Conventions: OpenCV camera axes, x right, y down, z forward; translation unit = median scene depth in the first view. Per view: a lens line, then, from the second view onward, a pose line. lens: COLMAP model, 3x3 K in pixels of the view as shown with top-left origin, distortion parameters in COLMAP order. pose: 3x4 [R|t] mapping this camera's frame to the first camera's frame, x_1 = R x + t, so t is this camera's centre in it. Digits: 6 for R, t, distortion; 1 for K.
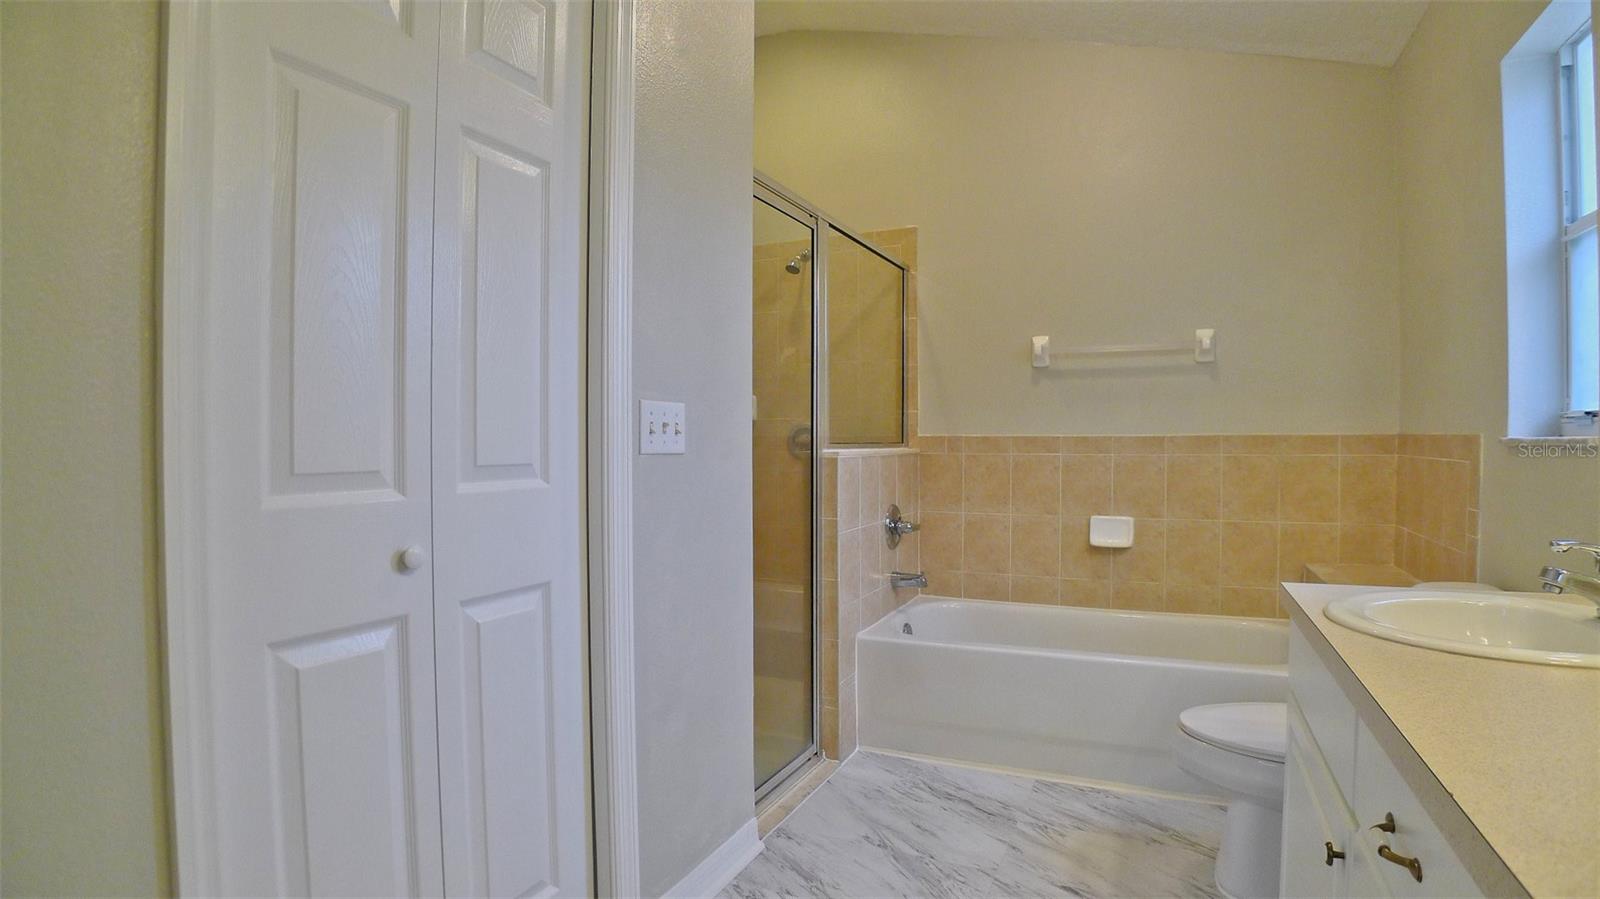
lens RADIAL K [[798.0, 0, 796.2], [0, 798.0, 451.4], [0, 0, 1]] dist [-0.100160, 0.024733]
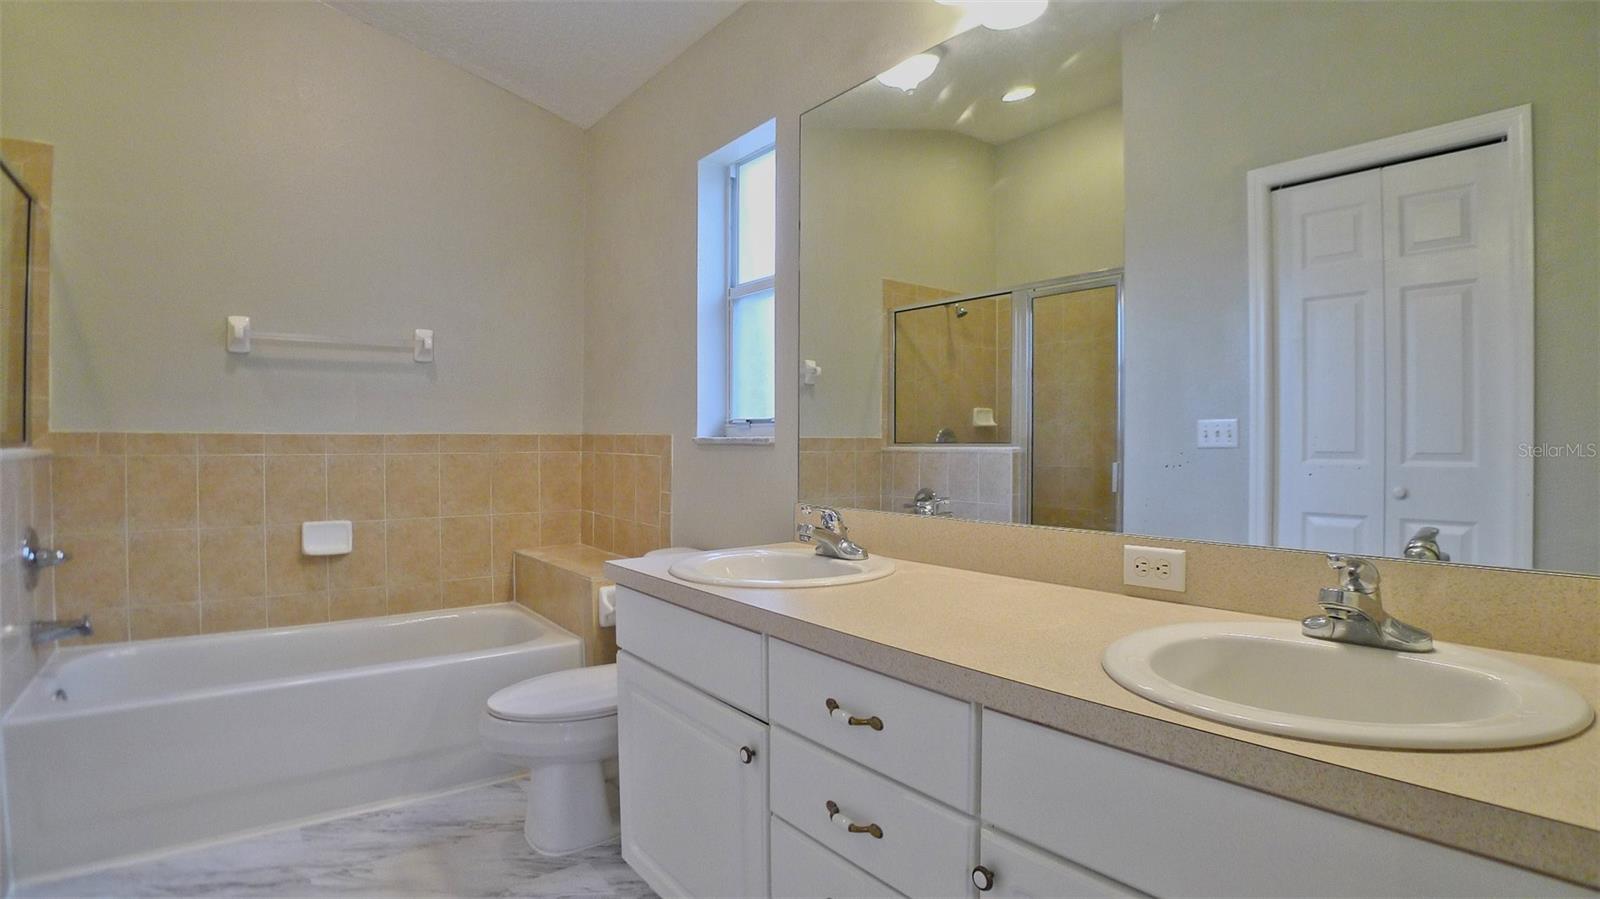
lens RADIAL K [[808.7, 0, 795.8], [0, 808.7, 441.8], [0, 0, 1]] dist [-0.086617, 0.024227]
pose [[0.479487, 0.001684, 0.877547, -0.149222], [0.008681, 0.999940, -0.006662, 0.000471], [-0.877506, 0.010812, 0.479444, 0.077515]]
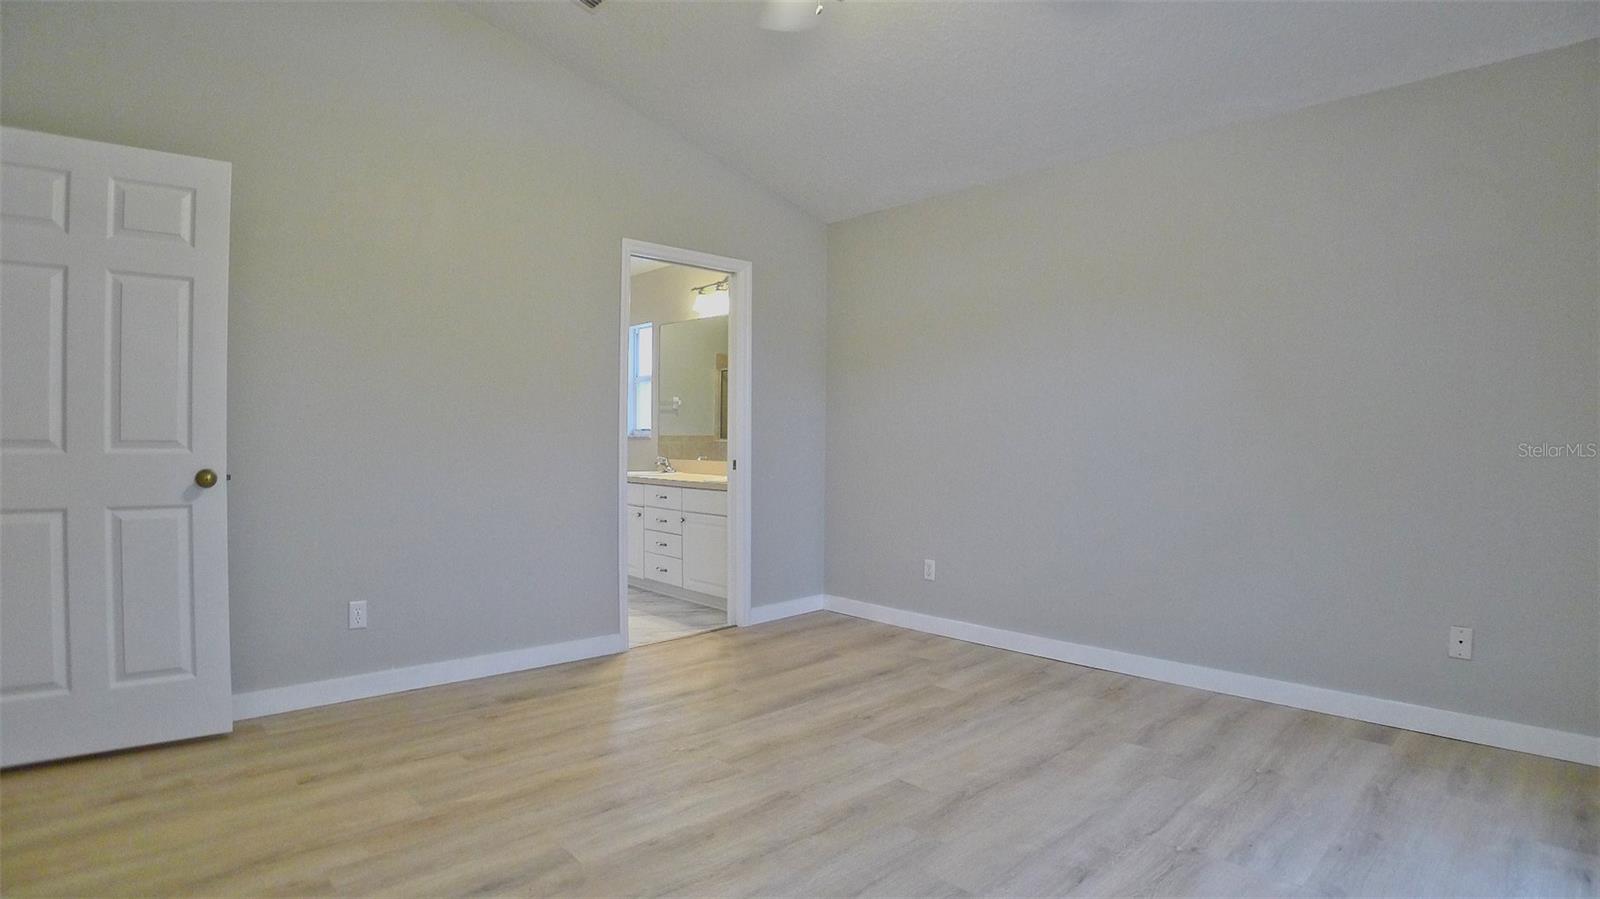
lens RADIAL K [[798.0, 0, 796.2], [0, 798.0, 451.4], [0, 0, 1]] dist [-0.100160, 0.024733]
pose [[0.381126, -0.015123, 0.924399, -1.345855], [0.011495, 0.999866, 0.011618, 0.013533], [-0.924452, 0.006197, 0.381249, -0.735111]]
